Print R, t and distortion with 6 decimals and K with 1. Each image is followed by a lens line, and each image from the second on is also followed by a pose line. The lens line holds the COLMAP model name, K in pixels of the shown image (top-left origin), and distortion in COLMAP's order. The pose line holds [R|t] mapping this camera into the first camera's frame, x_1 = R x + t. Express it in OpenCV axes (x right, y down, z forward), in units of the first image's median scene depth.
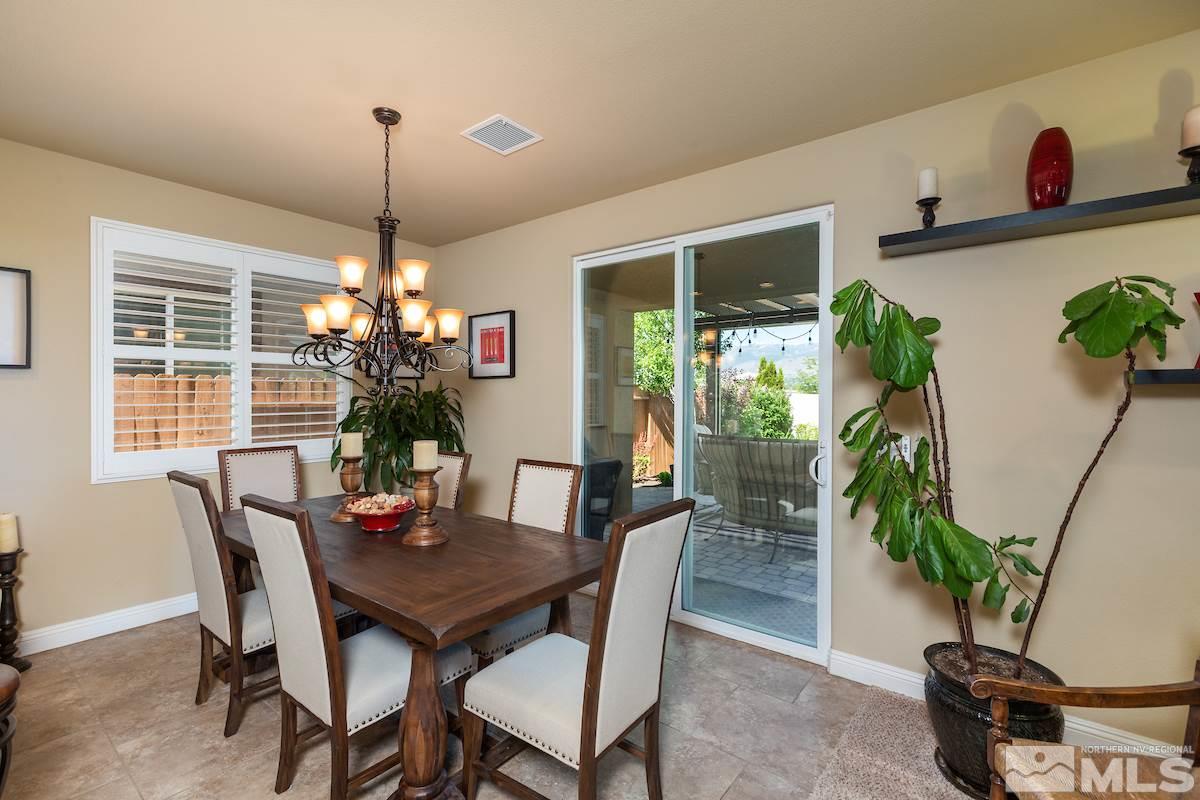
lens RADIAL K [[538.9, 0, 597.9], [0, 538.9, 395.2], [0, 0, 1]] dist [0.005129, -0.002996]
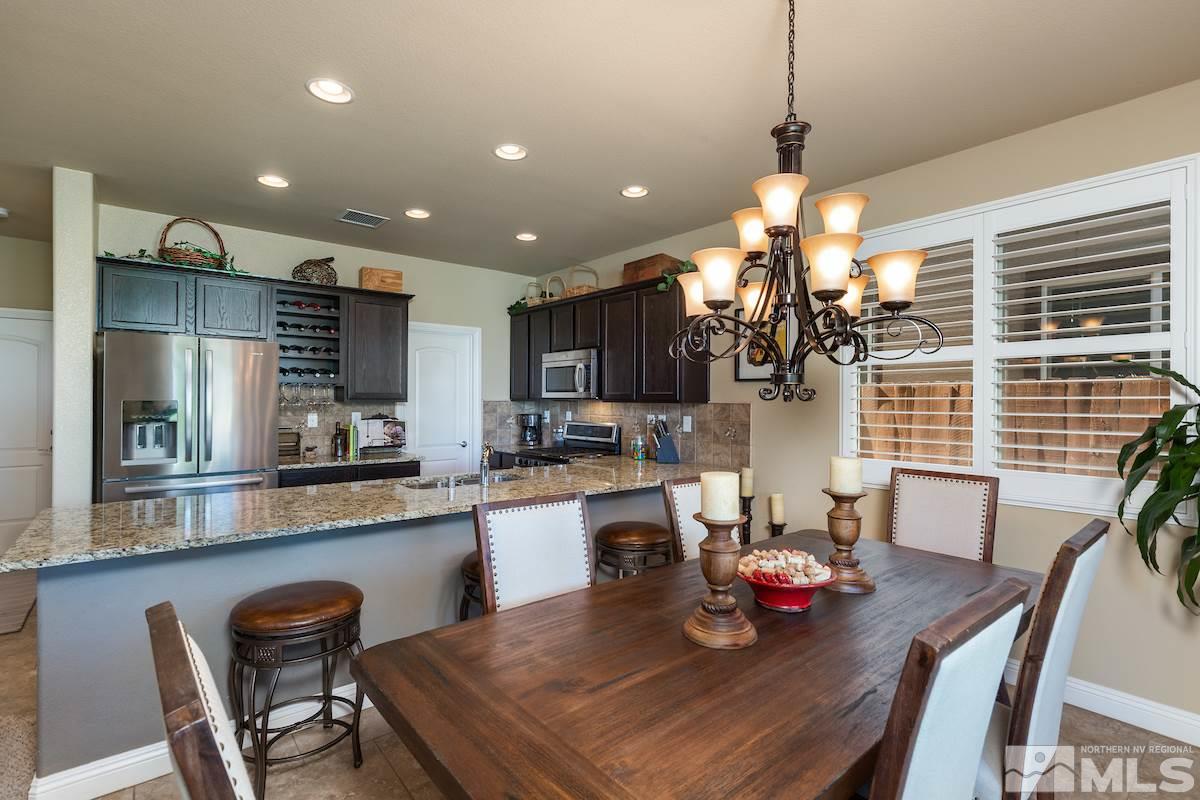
lens RADIAL K [[558.6, 0, 593.1], [0, 558.6, 396.5], [0, 0, 1]] dist [0.009614, -0.000491]
pose [[-0.218869, -0.009743, -0.975706, 0.299696], [-0.008228, 0.999933, -0.008140, 0.003223], [0.975719, 0.006247, -0.218935, 0.882841]]
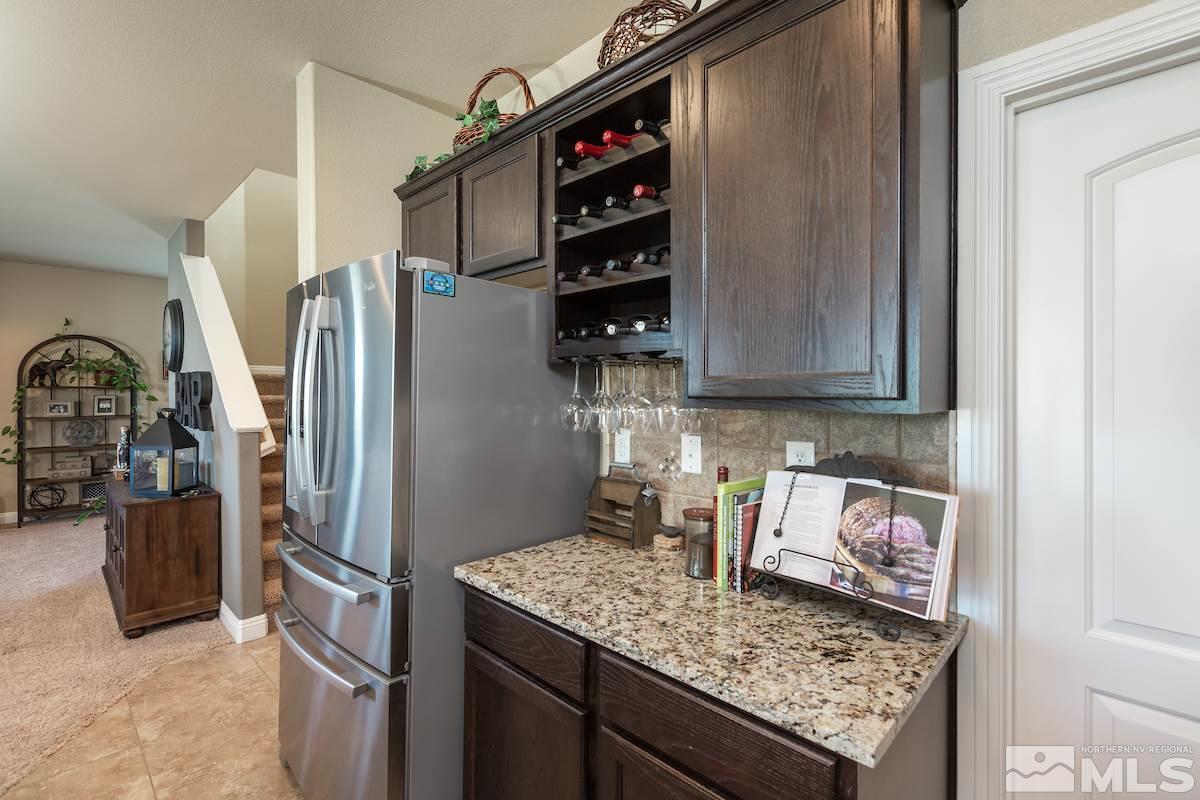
lens RADIAL K [[538.9, 0, 588.6], [0, 538.9, 392.5], [0, 0, 1]] dist [0.005129, -0.002996]
pose [[-0.994026, -0.005599, 0.108997, -1.184116], [-0.005410, 0.999983, 0.002030, -0.003539], [-0.109007, 0.001428, -0.994040, 0.281557]]
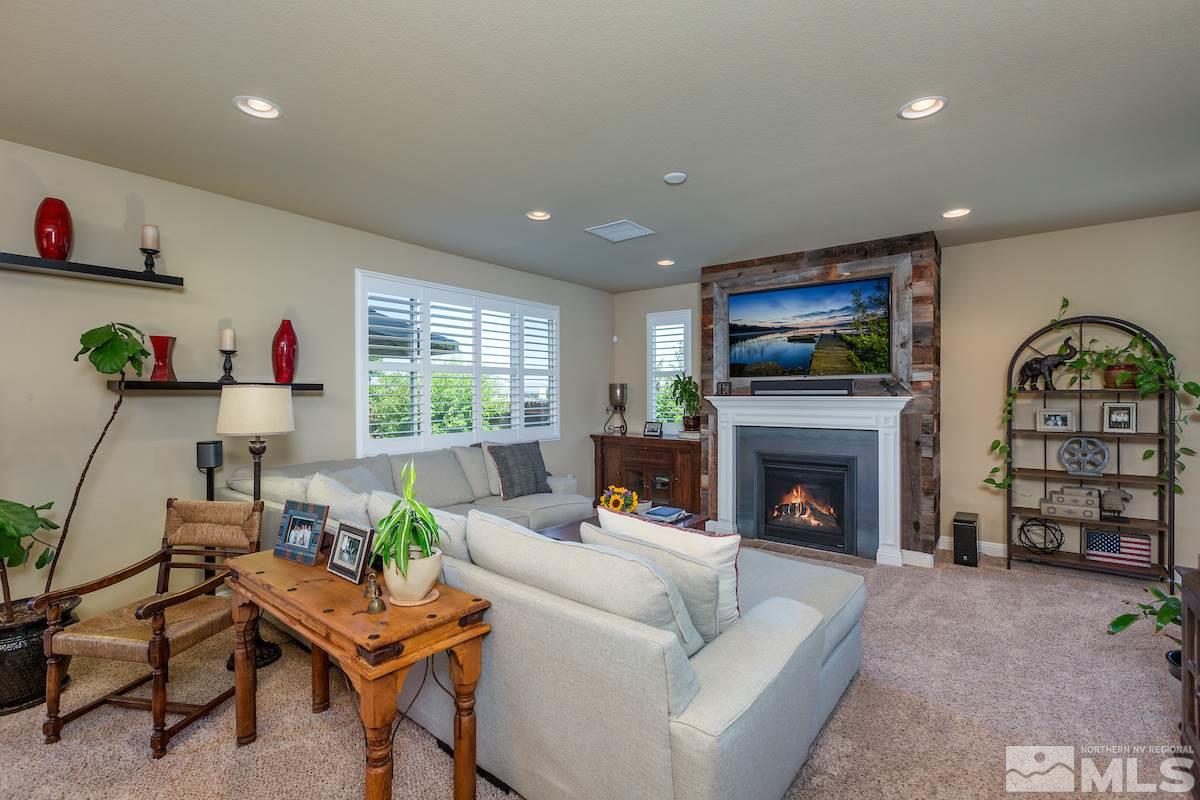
lens RADIAL K [[538.9, 0, 589.0], [0, 538.9, 396.3], [0, 0, 1]] dist [0.005129, -0.002996]
pose [[-0.009709, -0.007416, 0.999925, -0.415051], [0.000951, 0.999972, 0.007426, -0.008150], [-0.999952, 0.001023, -0.009701, -0.248290]]
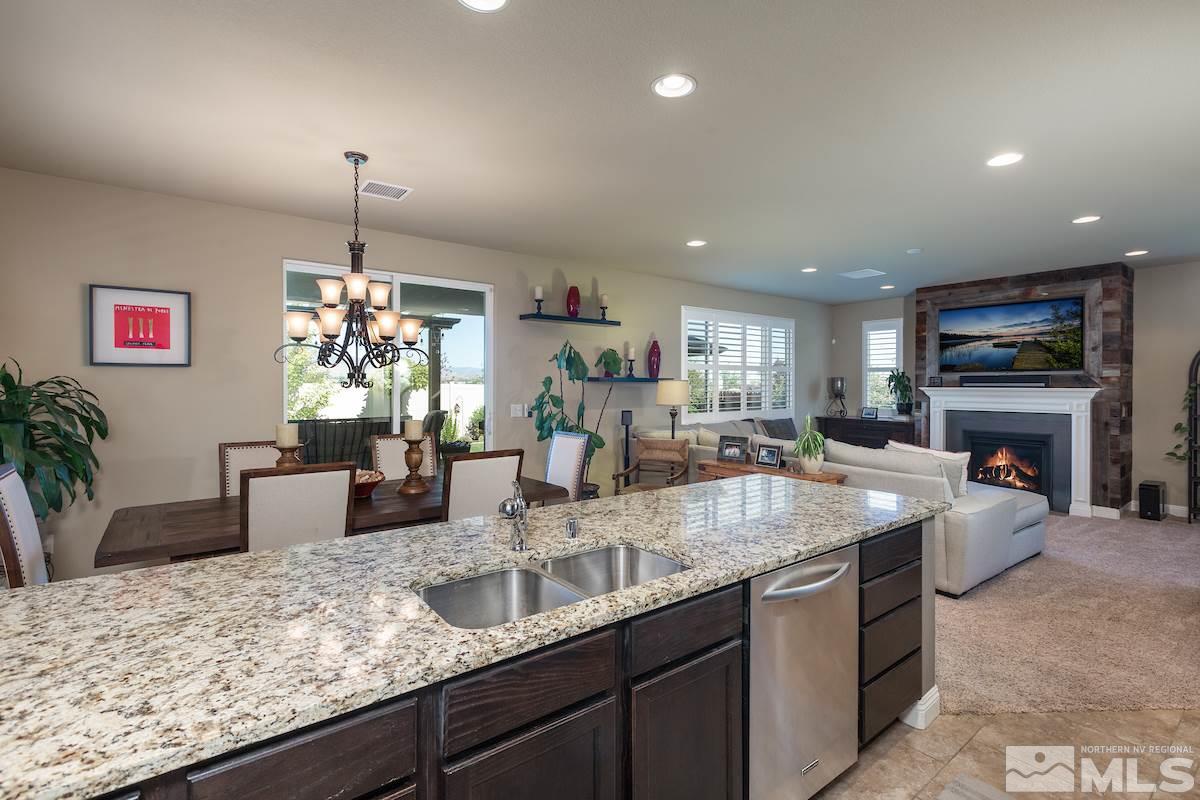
lens RADIAL K [[538.9, 0, 608.1], [0, 538.9, 388.1], [0, 0, 1]] dist [0.005129, -0.002996]
pose [[0.244204, -0.009022, 0.969682, -1.383700], [-0.003020, 0.999945, 0.010065, -0.011620], [-0.969719, -0.005387, 0.244164, 0.148220]]
